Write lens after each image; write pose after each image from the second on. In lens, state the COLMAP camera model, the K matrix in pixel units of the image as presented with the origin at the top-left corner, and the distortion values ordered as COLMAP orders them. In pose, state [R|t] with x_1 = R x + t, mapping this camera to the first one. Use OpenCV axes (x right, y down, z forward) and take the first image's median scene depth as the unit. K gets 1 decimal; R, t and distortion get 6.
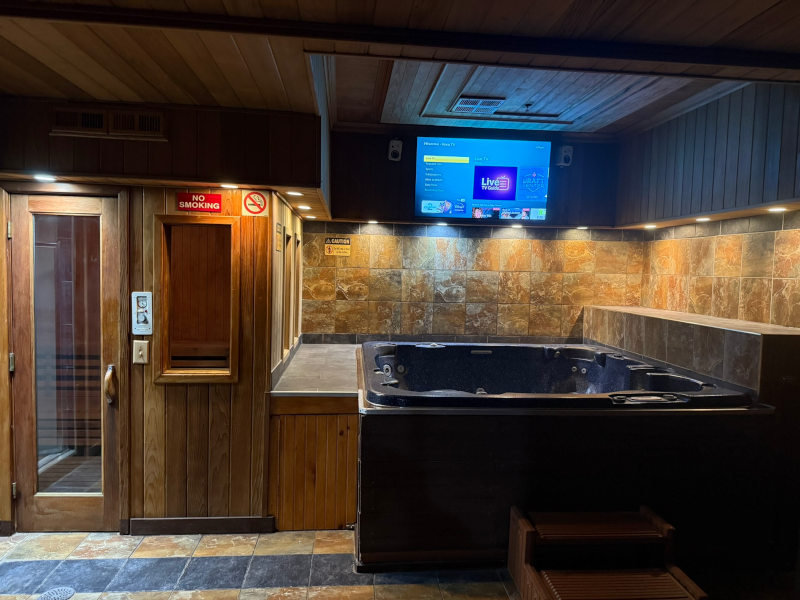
lens RADIAL K [[566.3, 0, 398.5], [0, 566.3, 302.8], [0, 0, 1]] dist [-0.002567, -0.013315]
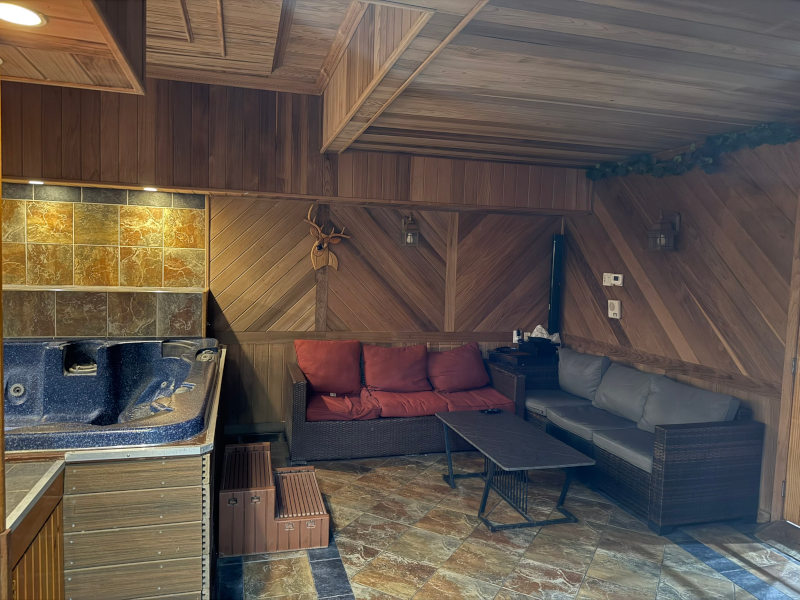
lens RADIAL K [[566.3, 0, 400.2], [0, 566.3, 299.9], [0, 0, 1]] dist [-0.002567, -0.013315]
pose [[-0.183418, -0.105203, 0.977389, -0.670108], [0.022403, 0.993551, 0.111147, -0.058027], [-0.982780, 0.042283, -0.179879, 0.755995]]
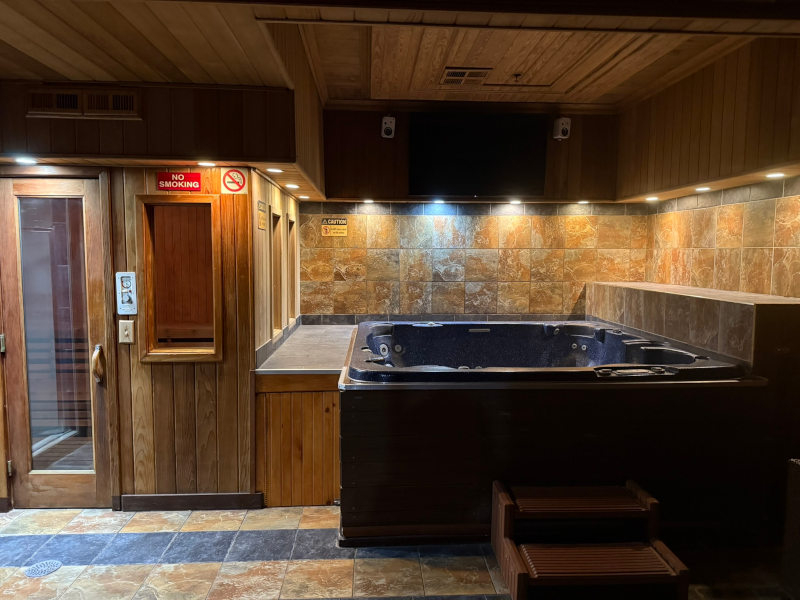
lens RADIAL K [[566.3, 0, 398.2], [0, 566.3, 302.4], [0, 0, 1]] dist [-0.002567, -0.013315]
pose [[0.999048, -0.016863, -0.040241, 0.069278], [0.017842, 0.999551, 0.024091, 0.018034], [0.039817, -0.024786, 0.998900, 0.009813]]
